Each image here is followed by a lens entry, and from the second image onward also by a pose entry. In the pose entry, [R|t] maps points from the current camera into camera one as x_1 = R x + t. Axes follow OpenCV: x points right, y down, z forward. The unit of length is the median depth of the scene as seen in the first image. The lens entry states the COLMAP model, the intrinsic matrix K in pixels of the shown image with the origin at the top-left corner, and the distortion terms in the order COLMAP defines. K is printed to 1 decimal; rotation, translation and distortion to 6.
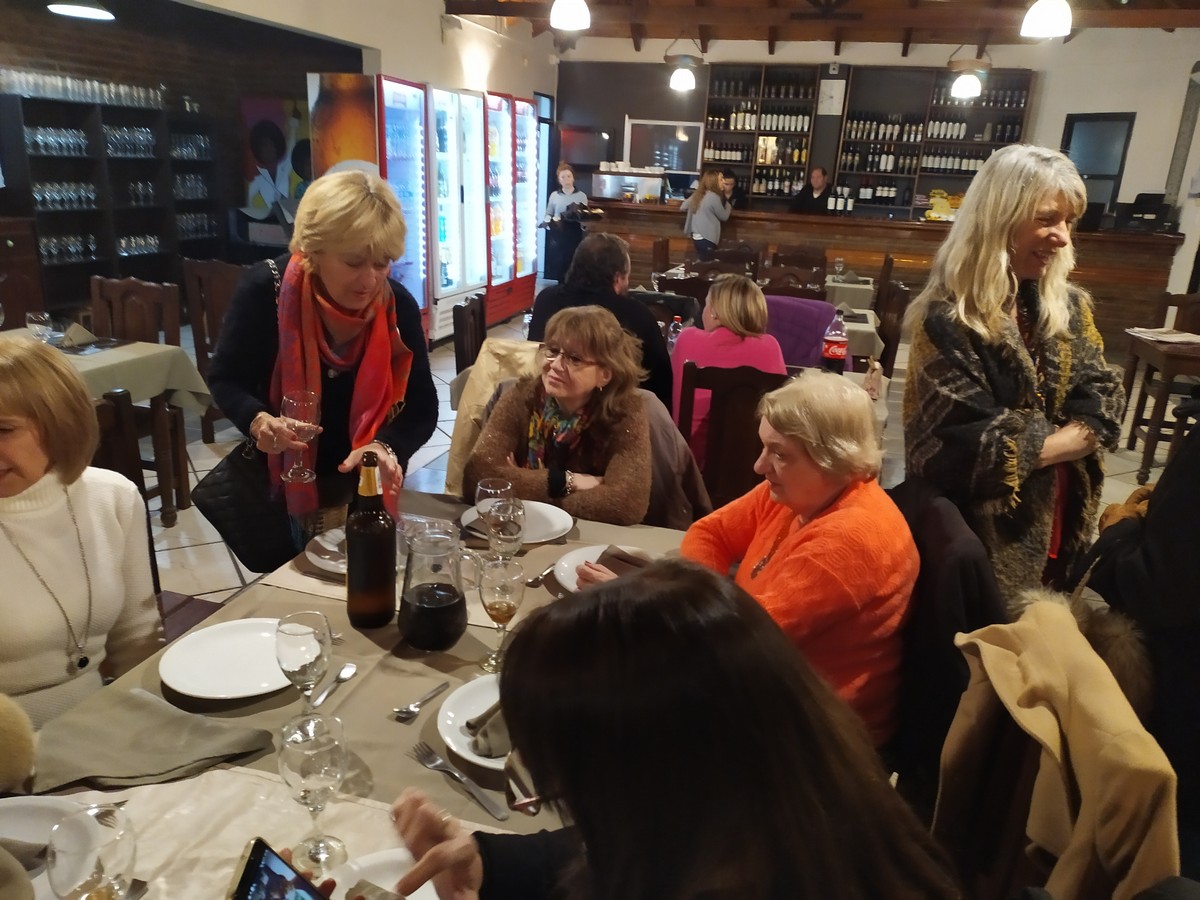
lens RADIAL K [[893.3, 0, 601.5], [0, 893.3, 440.1], [0, 0, 1]] dist [0.065041, -0.058701]
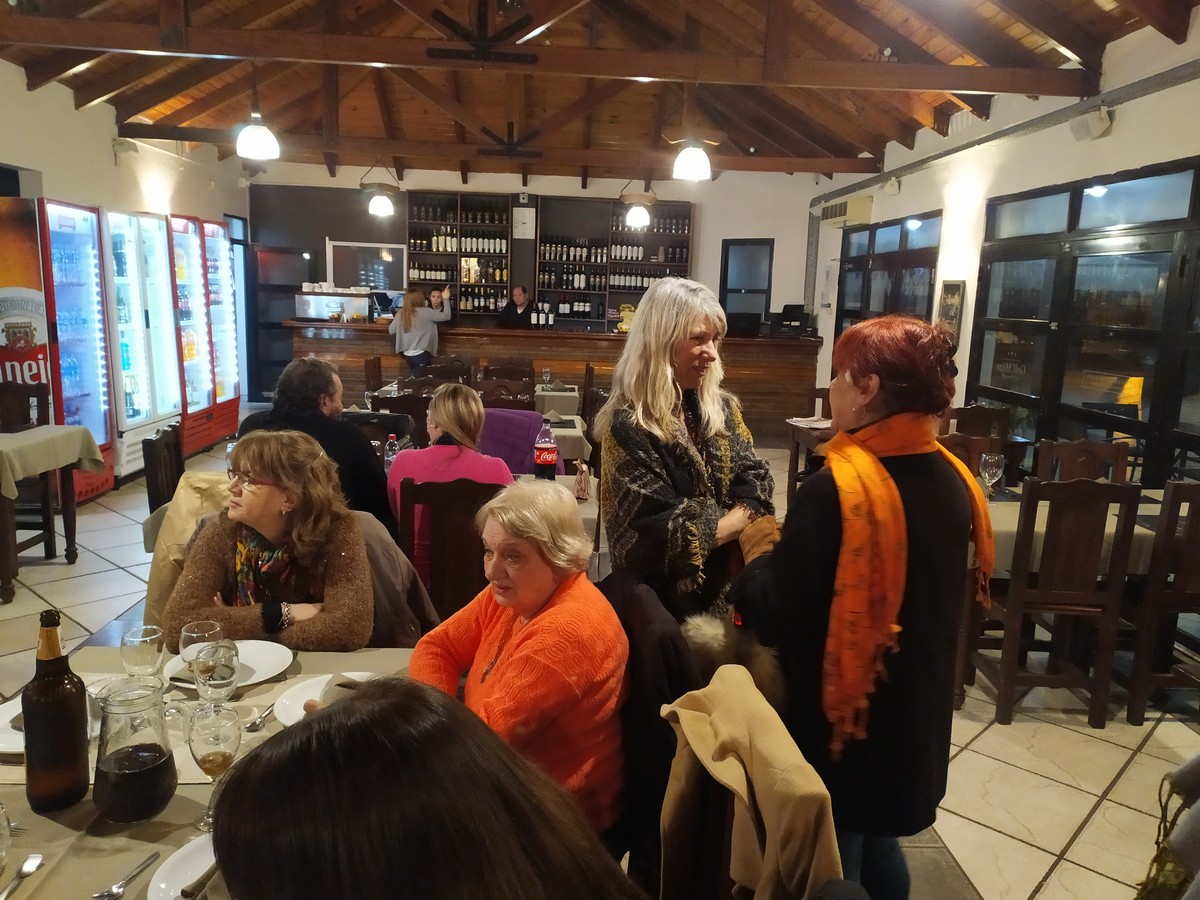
lens RADIAL K [[893.3, 0, 603.7], [0, 893.3, 438.6], [0, 0, 1]] dist [0.065041, -0.058701]
pose [[0.950427, -0.069454, 0.303091, 0.002294], [0.106161, 0.988645, -0.106349, -0.000153], [-0.292263, 0.133253, 0.947009, -0.015069]]
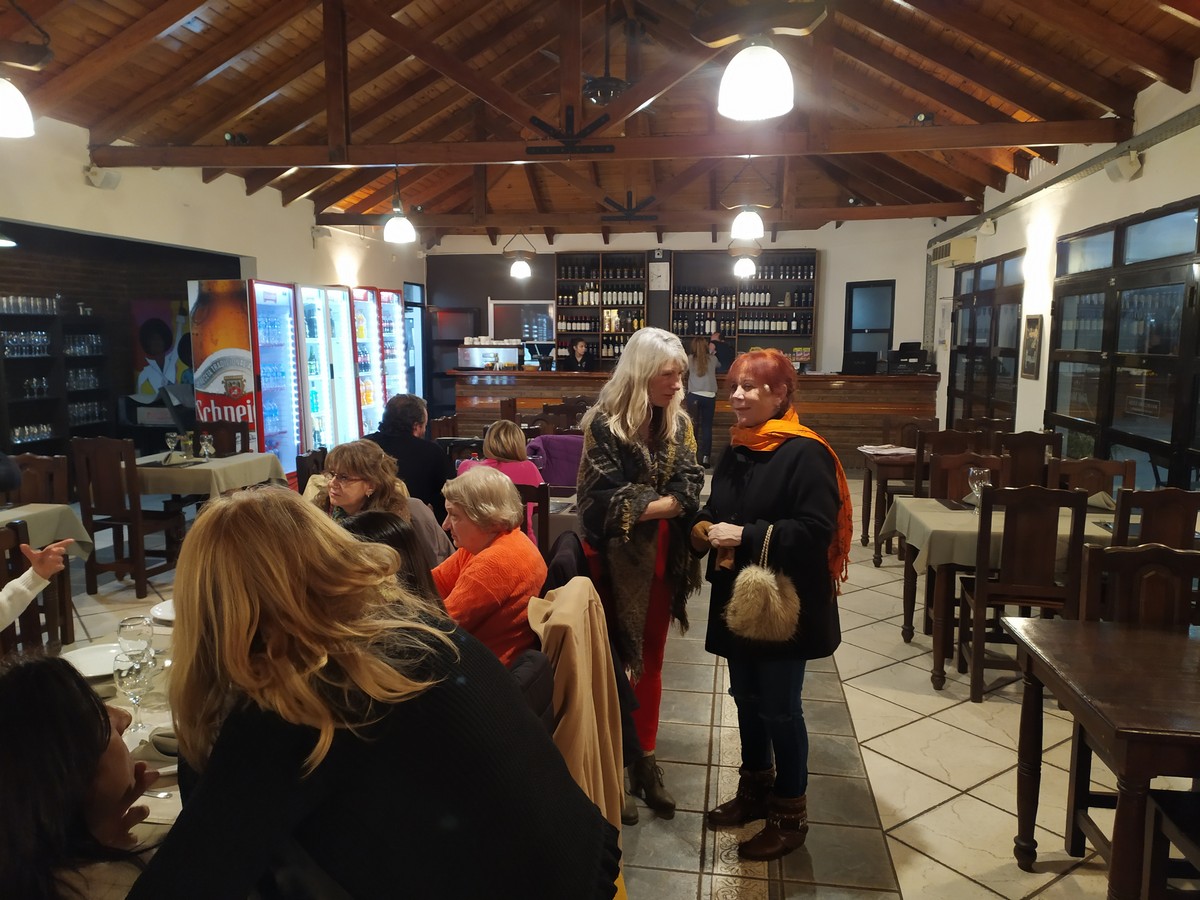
lens RADIAL K [[893.3, 0, 614.6], [0, 893.3, 450.0], [0, 0, 1]] dist [0.065041, -0.058701]
pose [[0.992090, -0.064457, 0.107719, 0.077897], [0.081511, 0.983372, -0.162284, 0.045186], [-0.095467, 0.169781, 0.980847, -0.158995]]
